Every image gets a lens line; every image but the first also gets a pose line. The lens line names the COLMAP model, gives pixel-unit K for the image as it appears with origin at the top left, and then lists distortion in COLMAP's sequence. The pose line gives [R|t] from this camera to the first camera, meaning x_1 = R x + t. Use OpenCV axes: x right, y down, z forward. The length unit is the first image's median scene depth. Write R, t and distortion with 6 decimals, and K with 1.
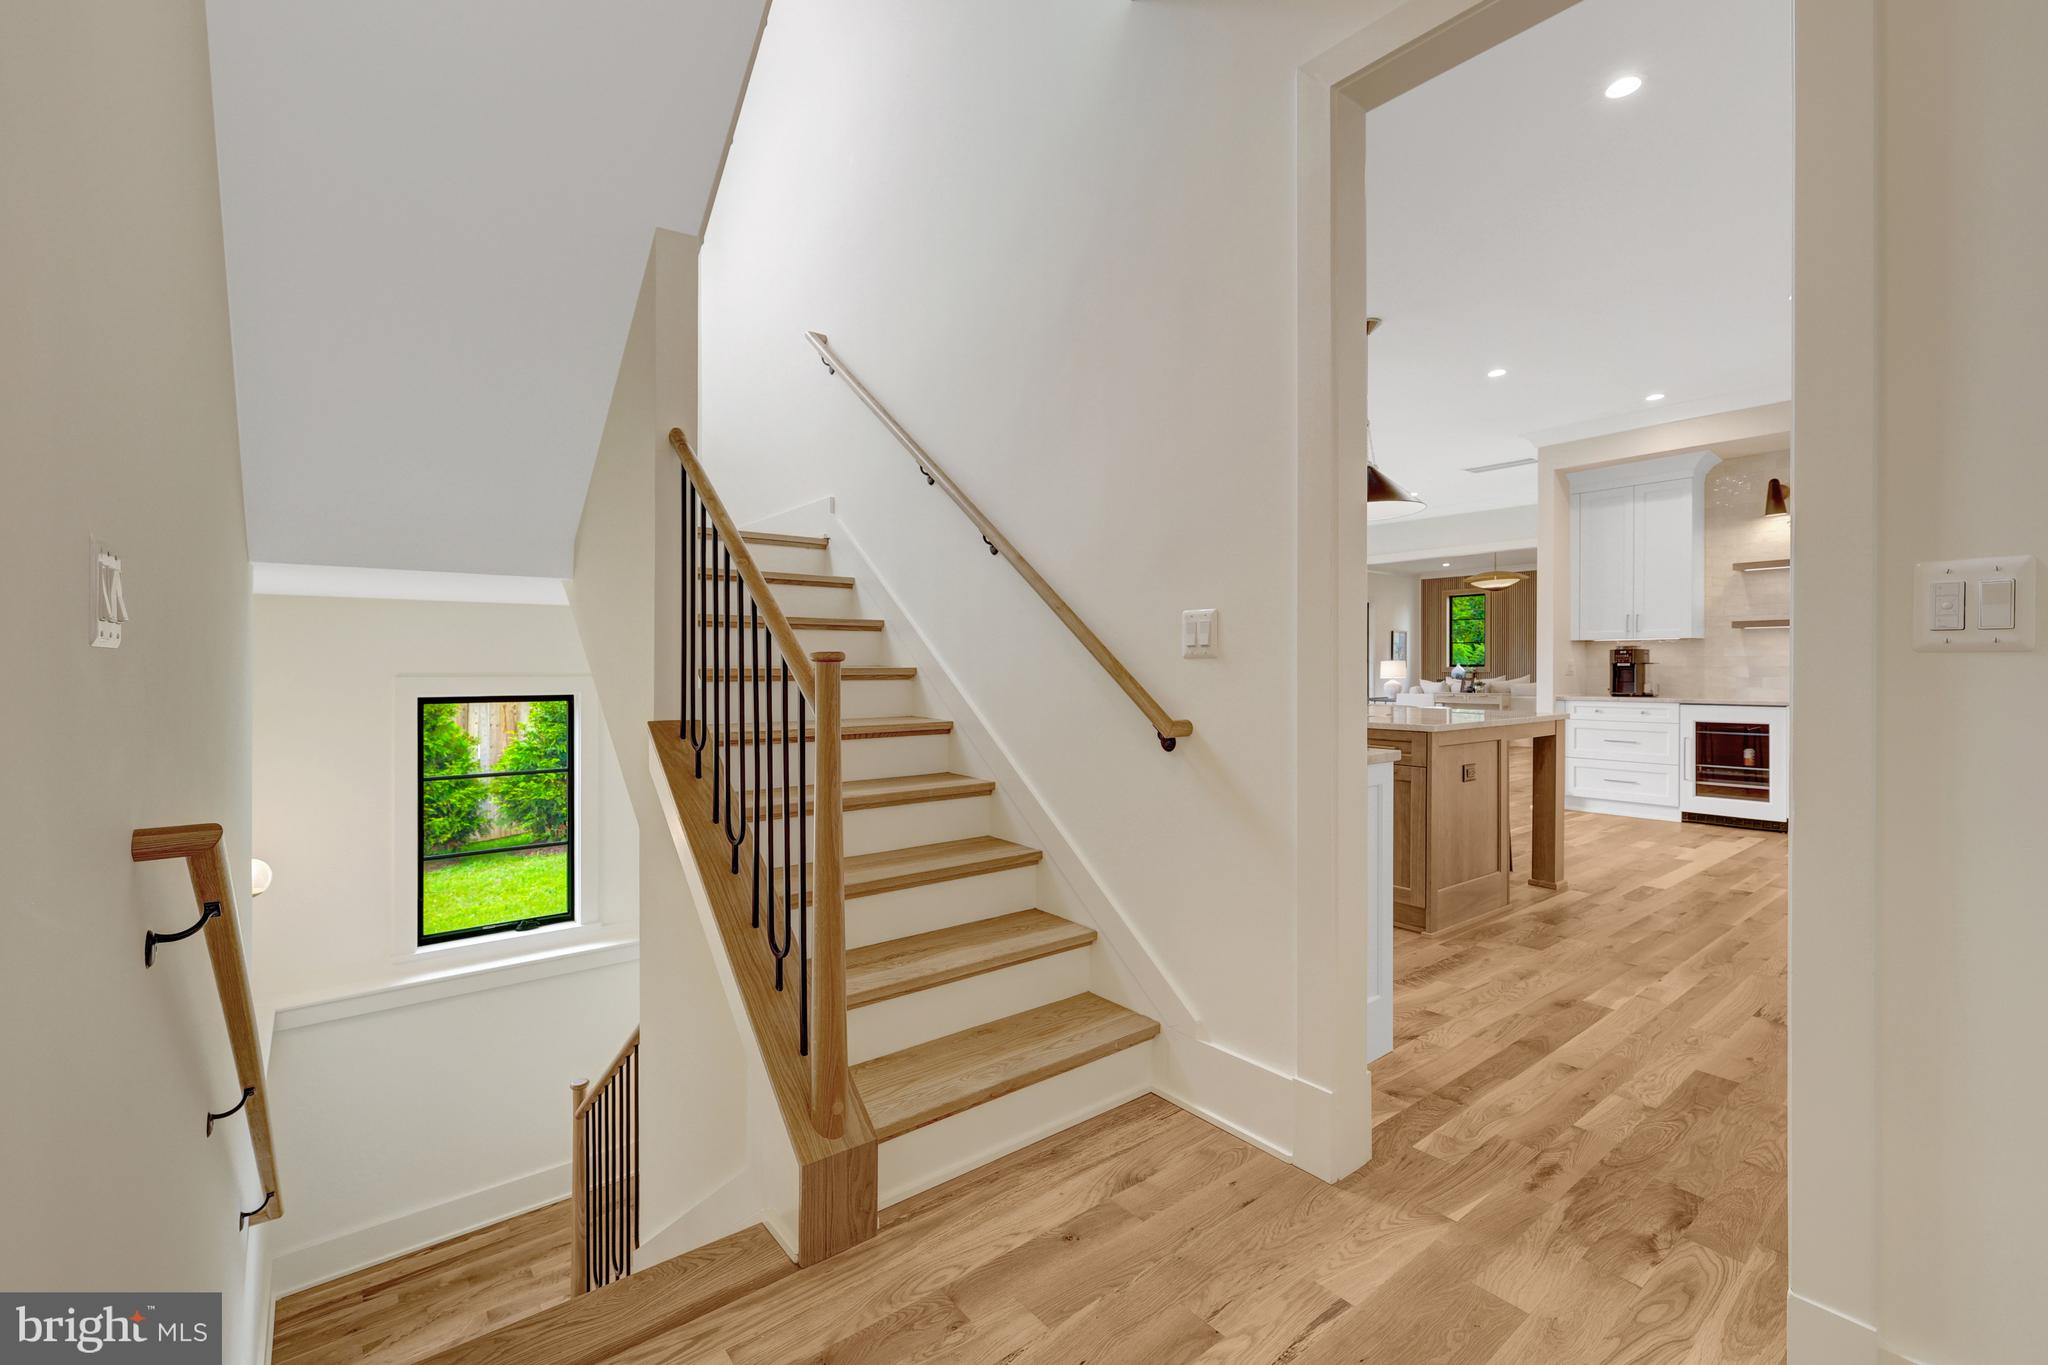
lens RADIAL K [[888.5, 0, 1027.1], [0, 888.5, 678.8], [0, 0, 1]] dist [-0.004366, 0.000133]
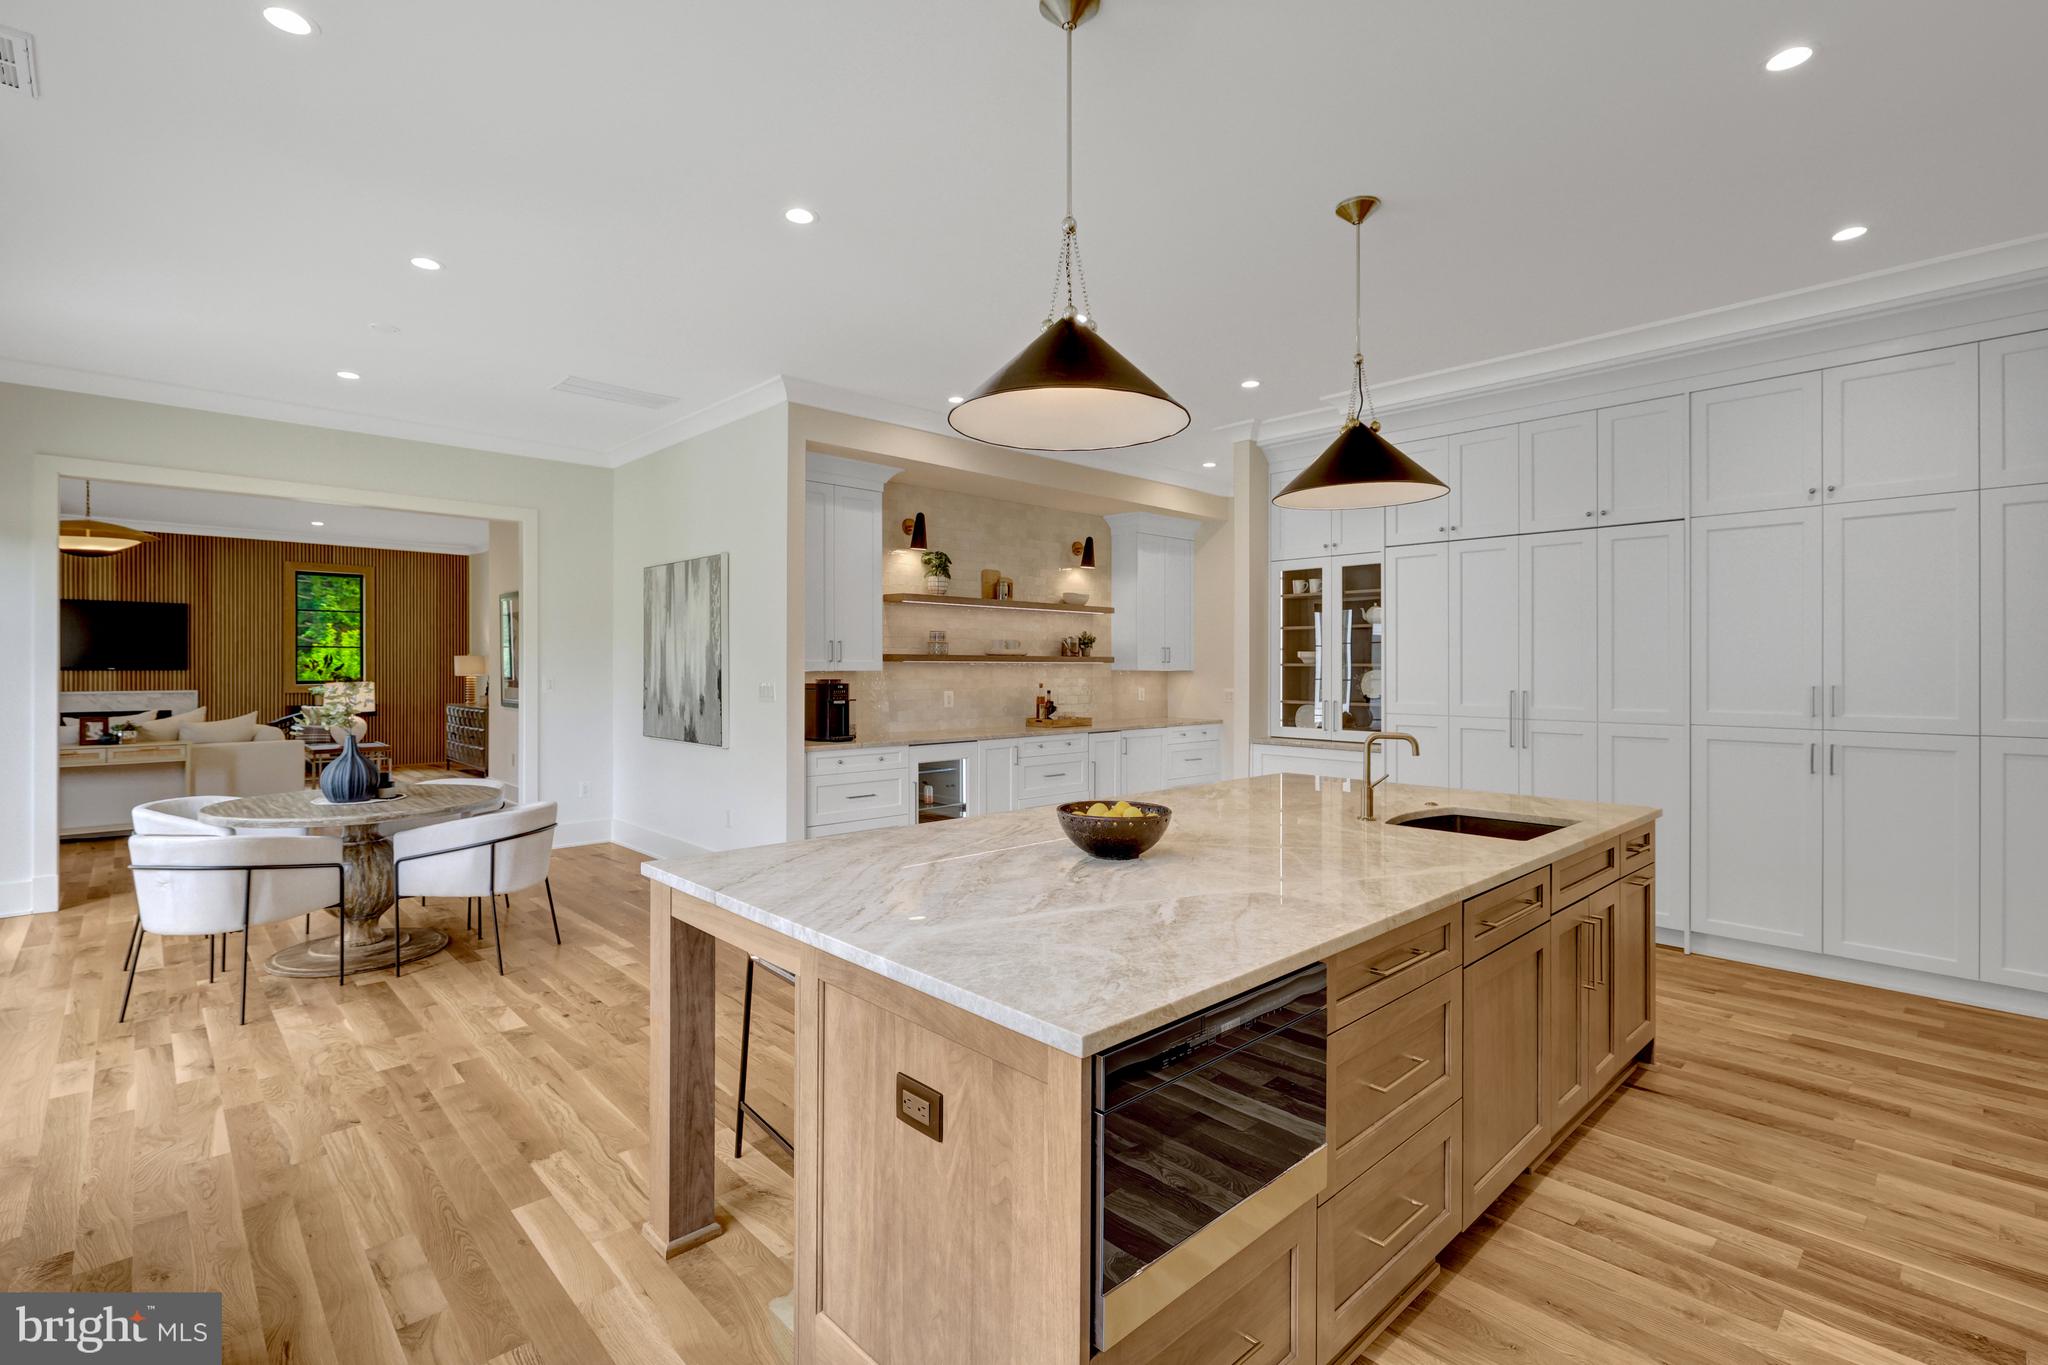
lens RADIAL K [[907.4, 0, 1022.2], [0, 907.4, 677.0], [0, 0, 1]] dist [-0.000211, 0.000428]
pose [[-0.084562, -0.002664, 0.996415, -0.253552], [0.010115, 0.999943, 0.003532, -0.058507], [-0.996367, 0.010377, -0.084531, 1.313179]]
